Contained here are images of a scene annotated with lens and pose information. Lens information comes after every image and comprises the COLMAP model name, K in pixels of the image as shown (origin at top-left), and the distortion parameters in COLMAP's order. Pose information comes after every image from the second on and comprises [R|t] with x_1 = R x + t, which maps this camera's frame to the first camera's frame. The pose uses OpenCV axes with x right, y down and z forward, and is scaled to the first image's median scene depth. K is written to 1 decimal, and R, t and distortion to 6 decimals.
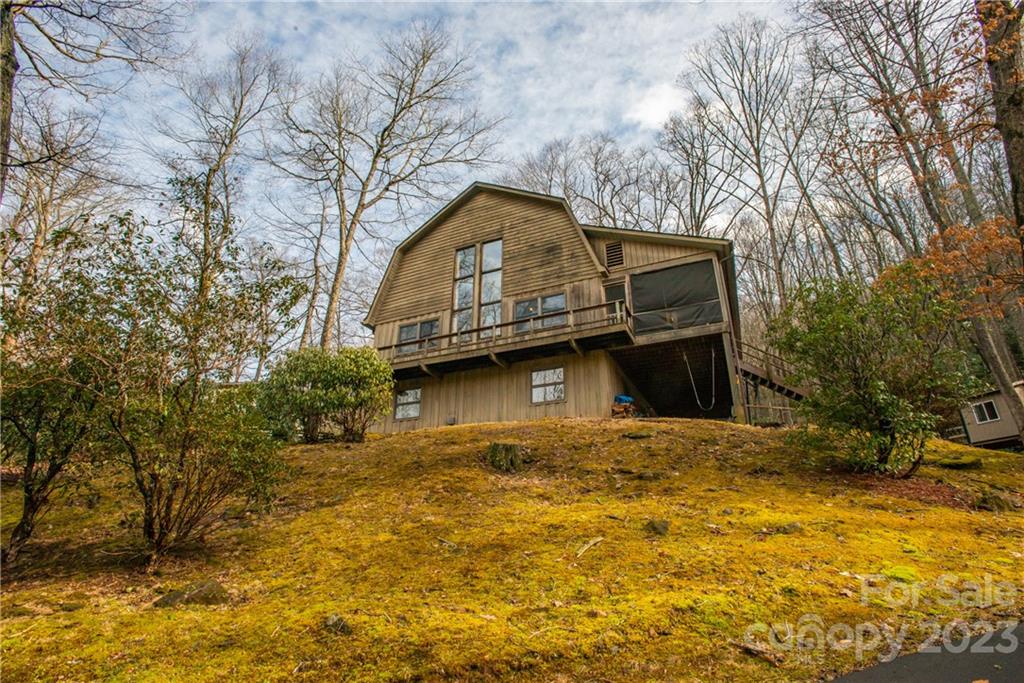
lens RADIAL K [[490.4, 0, 512.0], [0, 490.4, 341.5], [0, 0, 1]] dist [-0.069720, 0.024467]
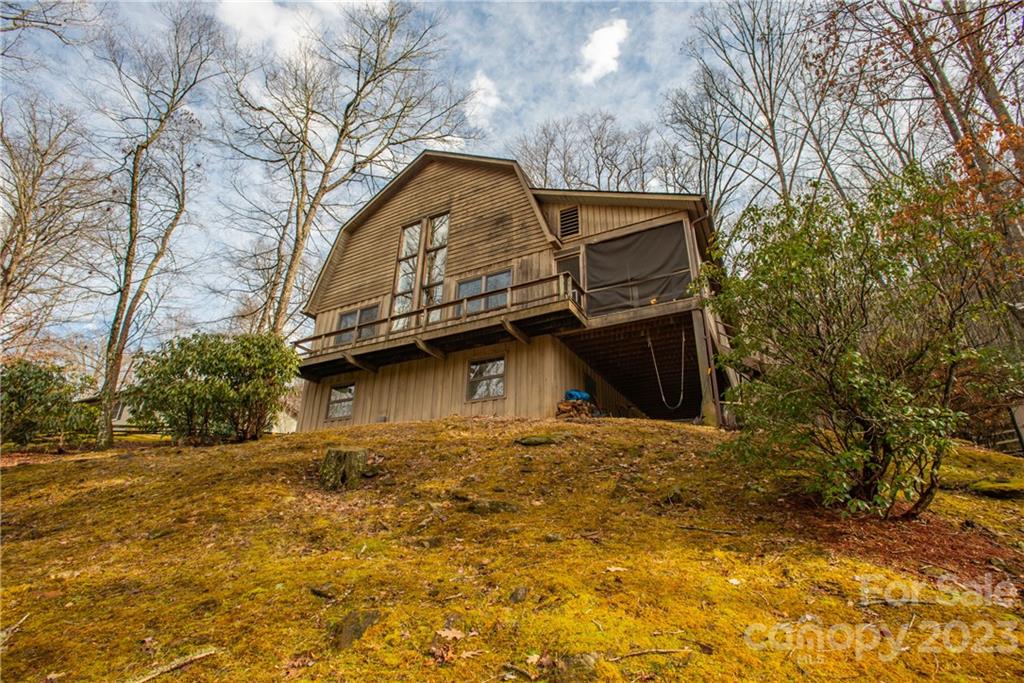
lens RADIAL K [[490.4, 0, 512.0], [0, 490.4, 341.5], [0, 0, 1]] dist [-0.069720, 0.024467]
pose [[0.998116, -0.008372, -0.060782, 0.163789], [0.008229, 0.999963, -0.002610, 0.027976], [0.060801, 0.002105, 0.998148, 0.164280]]
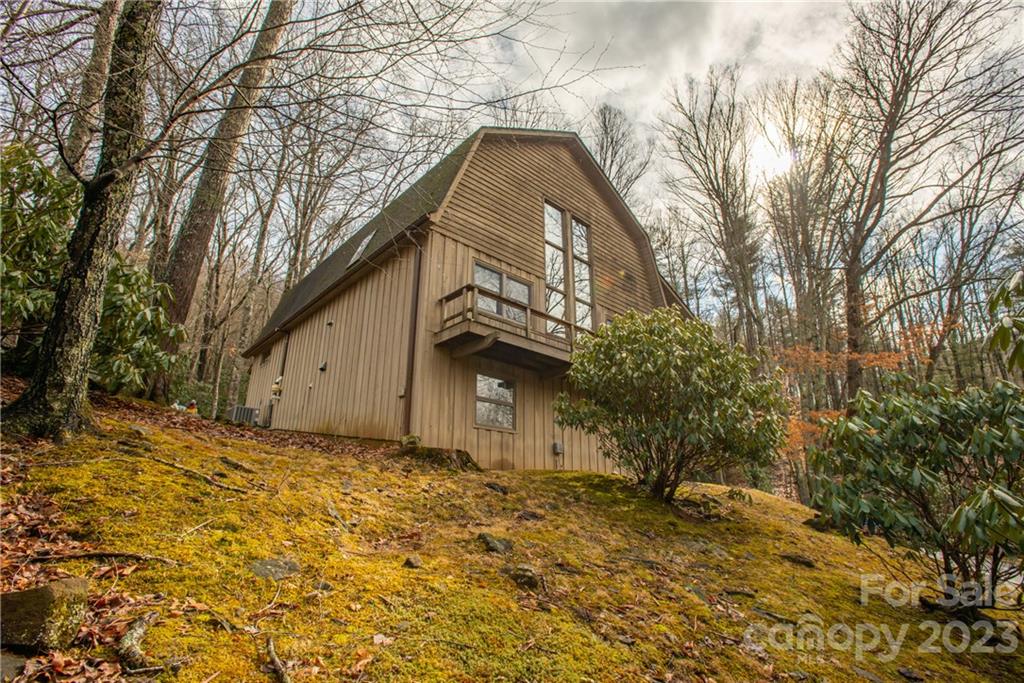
lens RADIAL K [[488.3, 0, 512.0], [0, 488.3, 341.5], [0, 0, 1]] dist [-0.031991, 0.001762]
pose [[0.369428, 0.309958, 0.876042, -0.826932], [-0.347077, 0.920530, -0.179337, 0.174297], [-0.862010, -0.237802, 0.447649, 0.821693]]
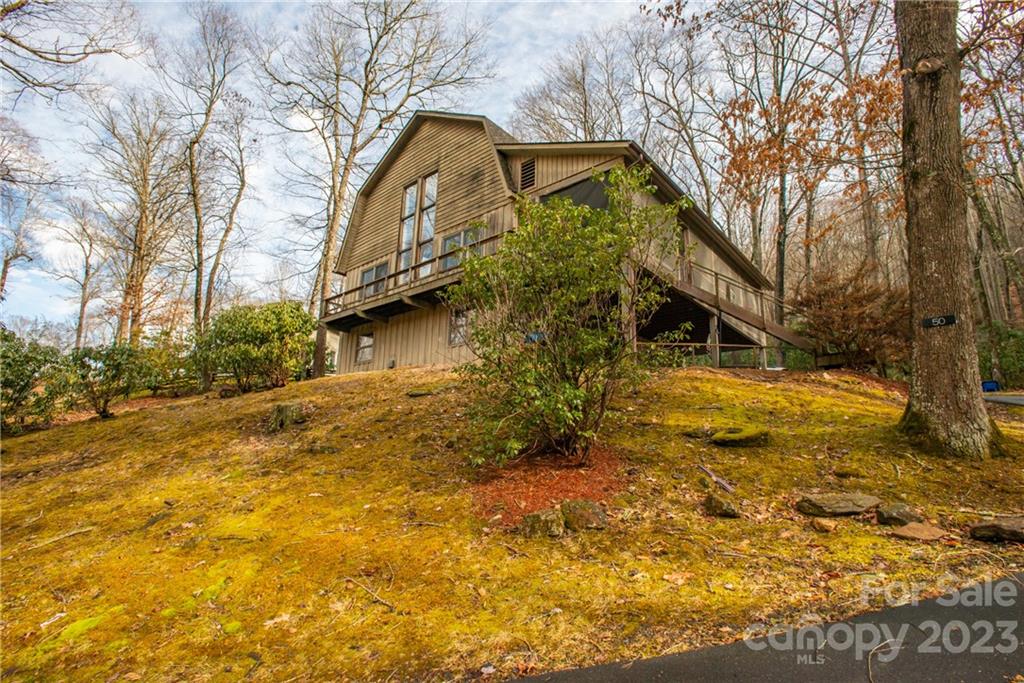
lens RADIAL K [[490.4, 0, 512.0], [0, 490.4, 341.5], [0, 0, 1]] dist [-0.069720, 0.024467]
pose [[0.960213, -0.044517, -0.275697, 0.417987], [0.089728, 0.984048, 0.153616, -0.018856], [0.264461, -0.172241, 0.948891, 0.107833]]
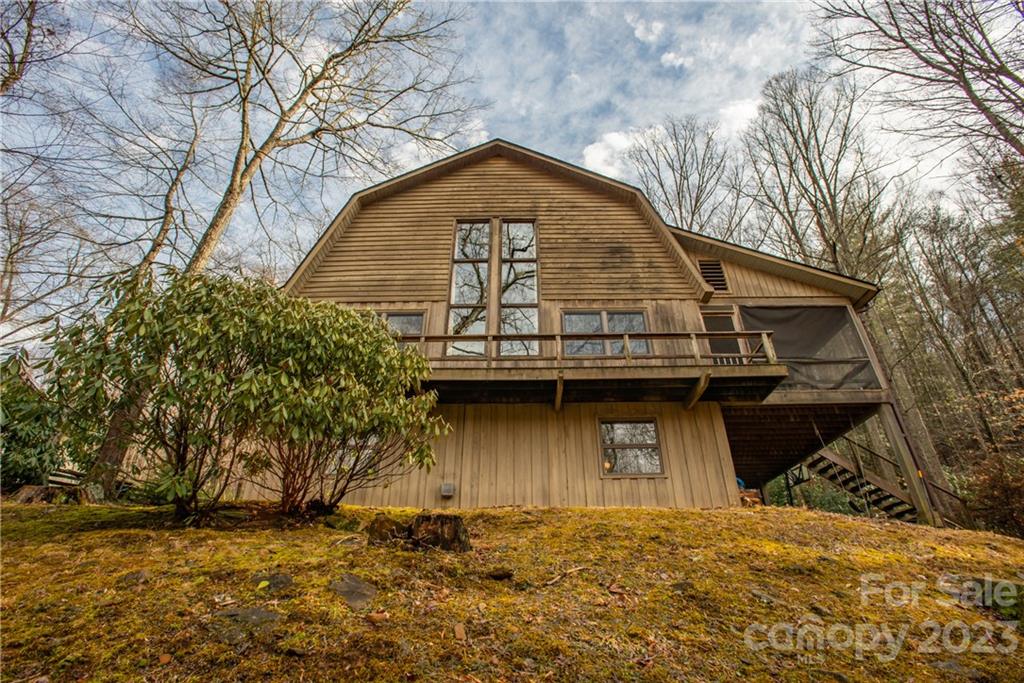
lens RADIAL K [[488.4, 0, 512.0], [0, 488.4, 341.5], [0, 0, 1]] dist [-0.047184, 0.000244]
pose [[0.912316, 0.207894, 0.352789, -0.295414], [-0.154217, 0.972541, -0.174300, 0.087540], [-0.379337, 0.104610, 0.919326, 0.475313]]
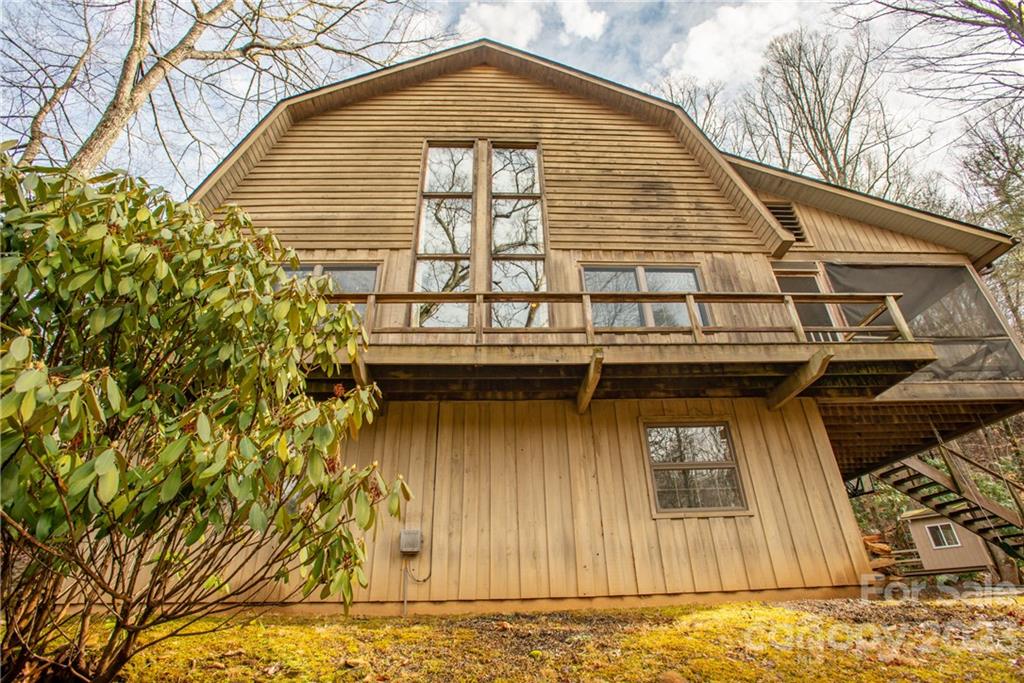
lens RADIAL K [[488.3, 0, 512.0], [0, 488.3, 341.5], [0, 0, 1]] dist [-0.031991, 0.001762]
pose [[0.888640, 0.204005, 0.410732, -0.236582], [-0.151369, 0.975894, -0.157218, 0.072213], [-0.432904, 0.077538, 0.898099, 0.684978]]
